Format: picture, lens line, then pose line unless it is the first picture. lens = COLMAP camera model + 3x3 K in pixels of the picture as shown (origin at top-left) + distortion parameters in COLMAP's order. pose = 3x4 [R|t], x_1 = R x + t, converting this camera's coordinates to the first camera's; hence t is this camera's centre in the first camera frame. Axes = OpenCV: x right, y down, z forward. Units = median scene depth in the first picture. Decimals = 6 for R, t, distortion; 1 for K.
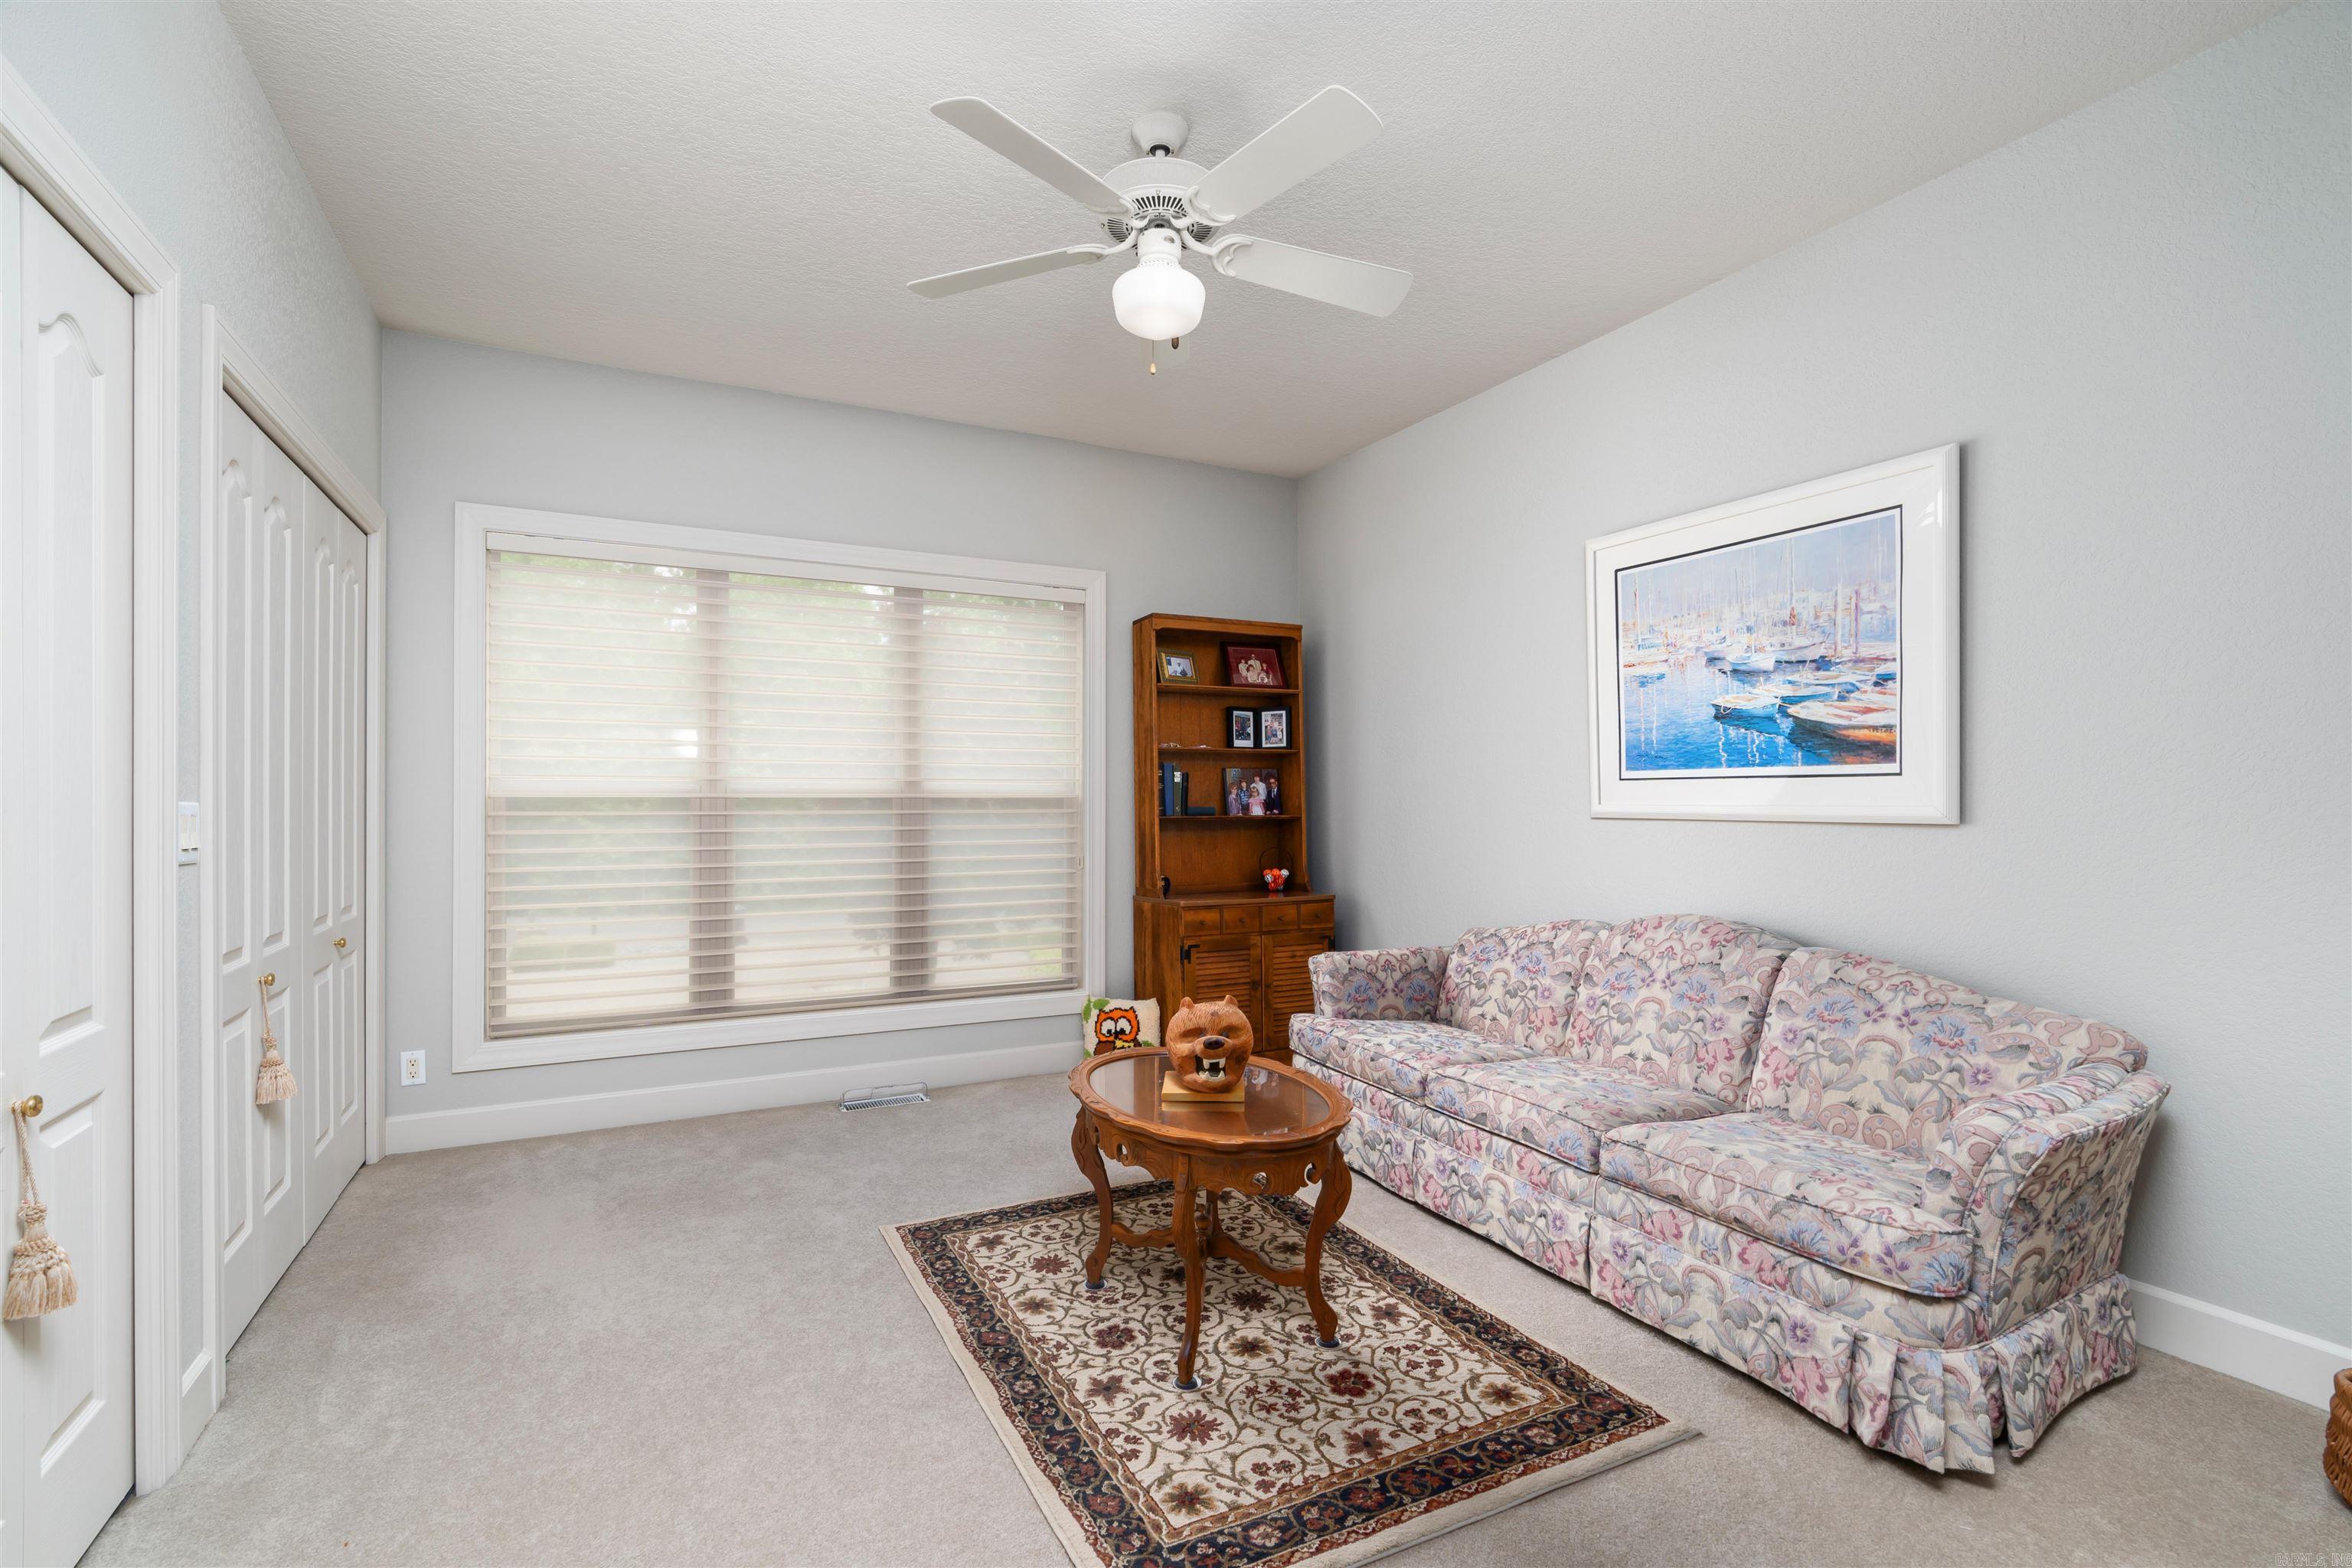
lens RADIAL K [[1076.8, 0, 1176.1], [0, 1076.8, 785.2], [0, 0, 1]] dist [-0.004209, -0.000289]
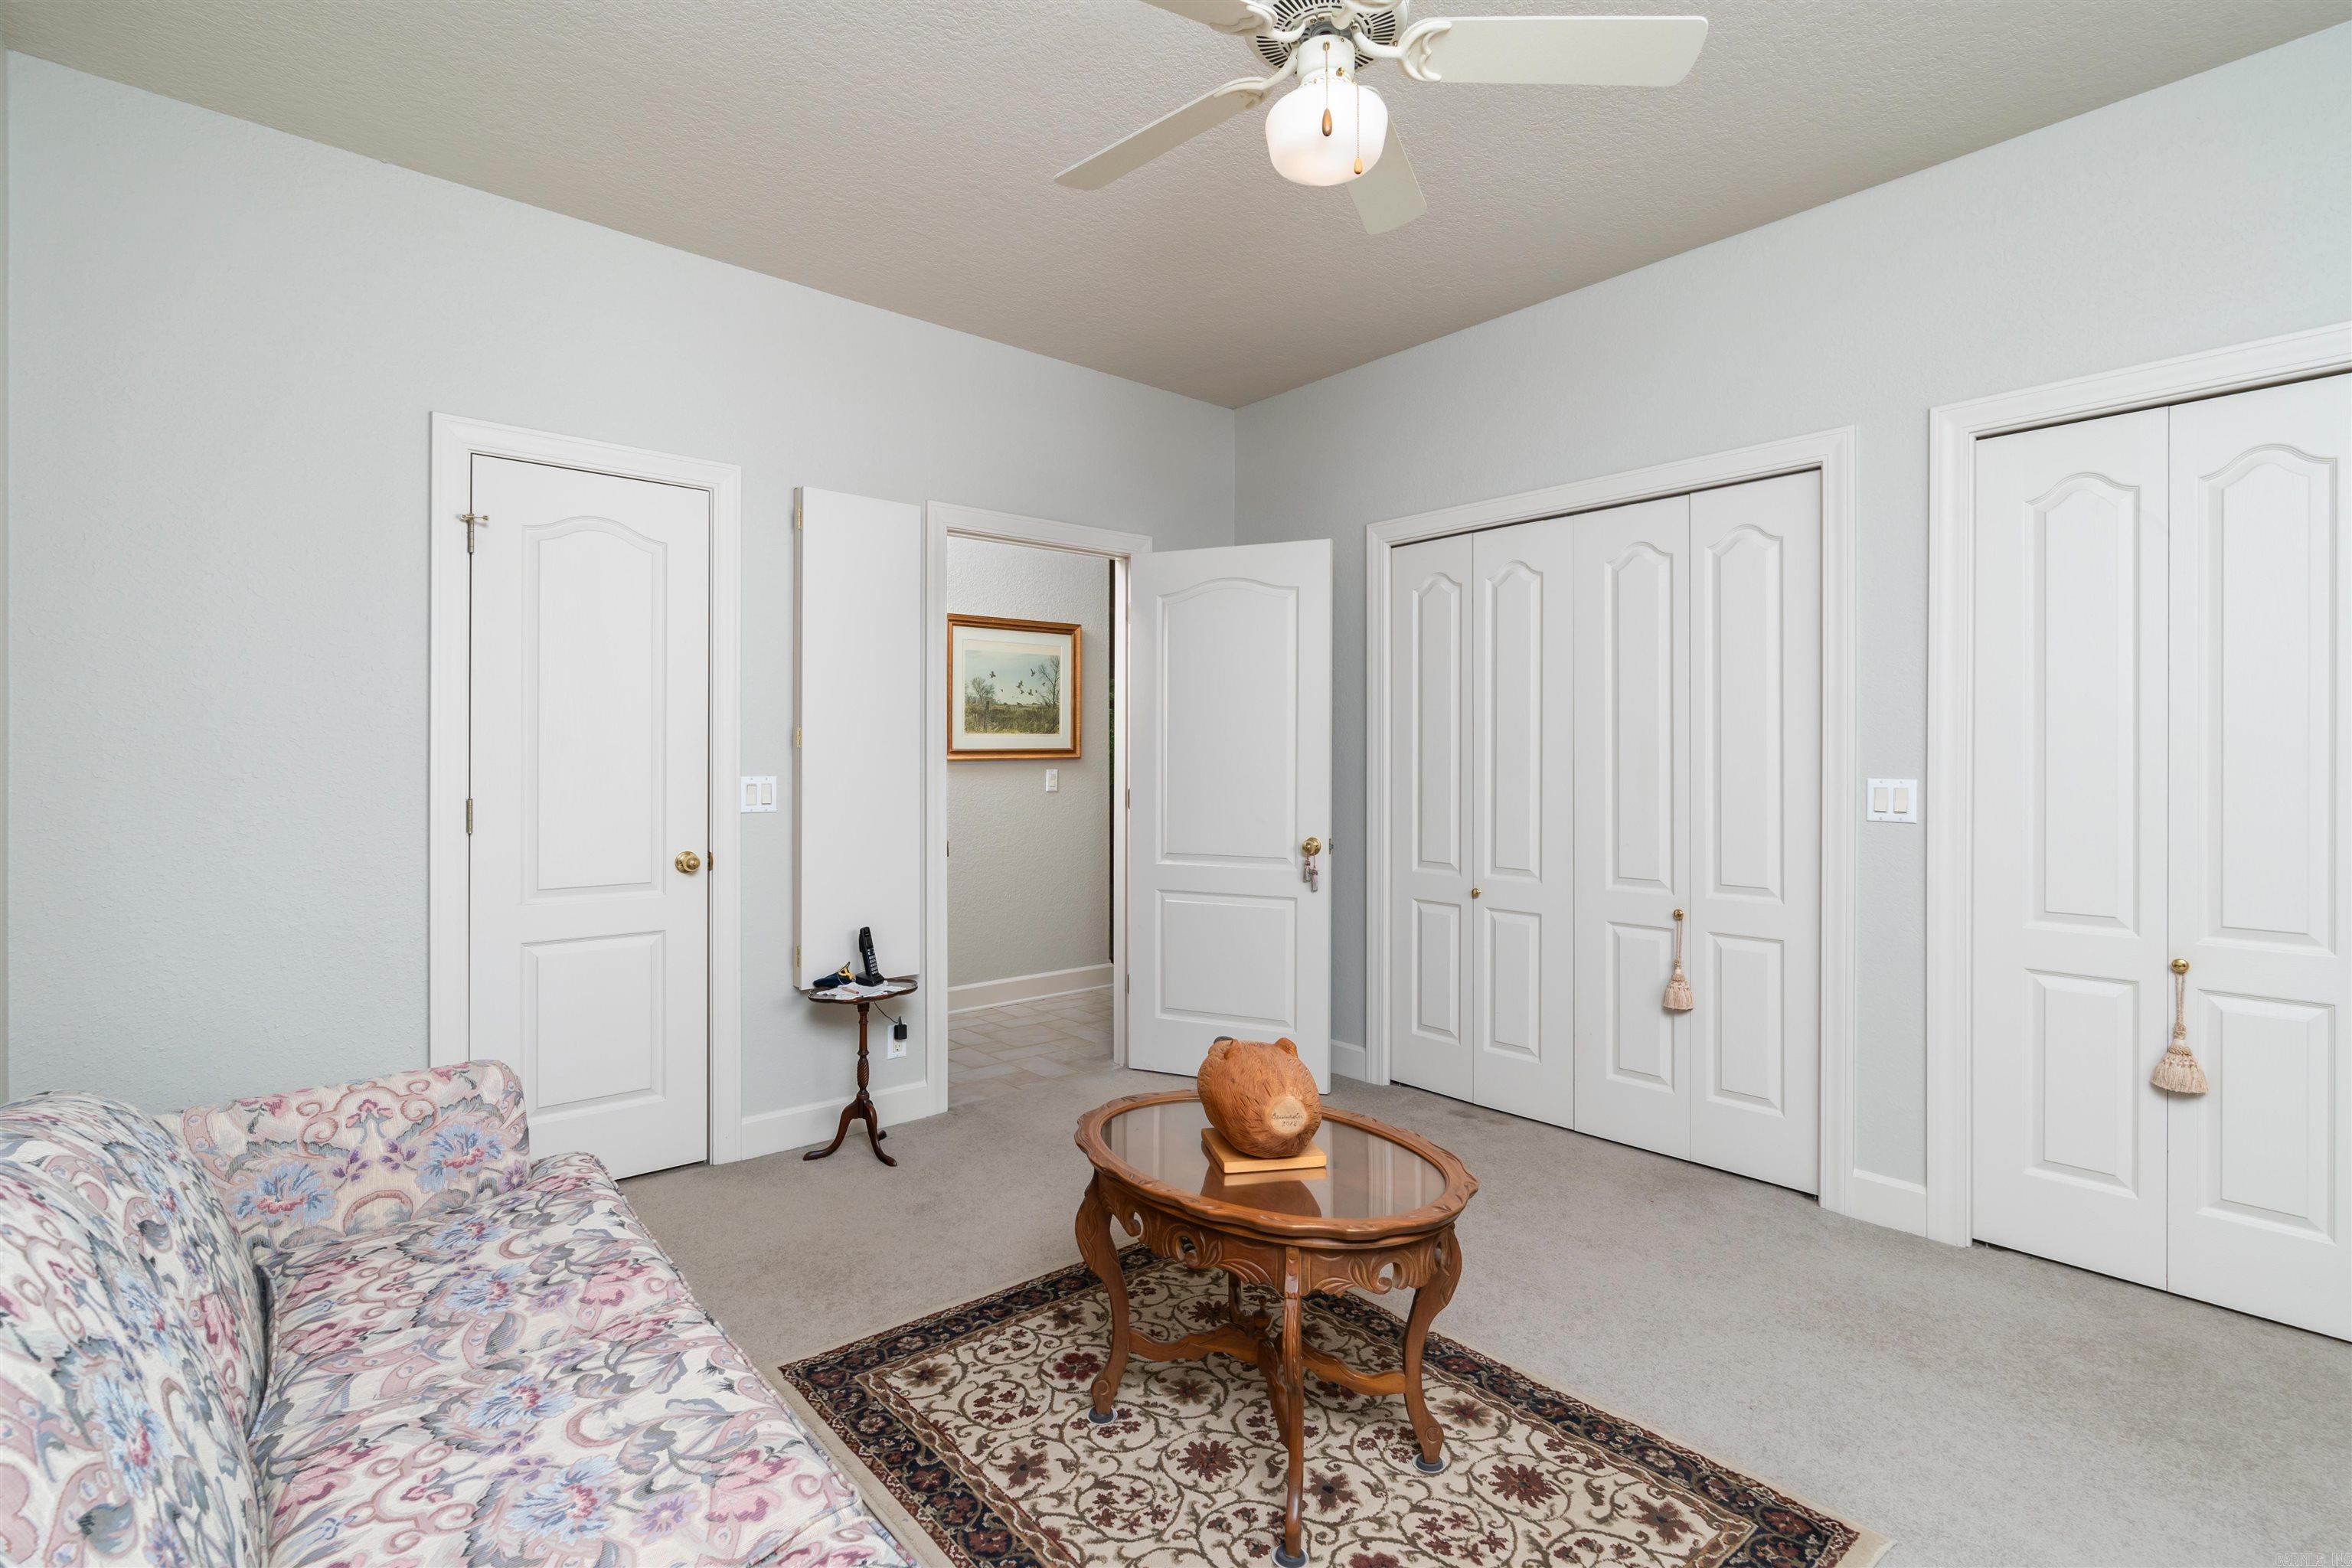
lens RADIAL K [[1076.8, 0, 1176.8], [0, 1076.8, 773.5], [0, 0, 1]] dist [-0.004209, -0.000289]
pose [[-0.972934, 0.001132, -0.231080, 0.299112], [0.001235, 0.999999, -0.000302, 0.008787], [0.231080, -0.000579, -0.972935, 1.968761]]
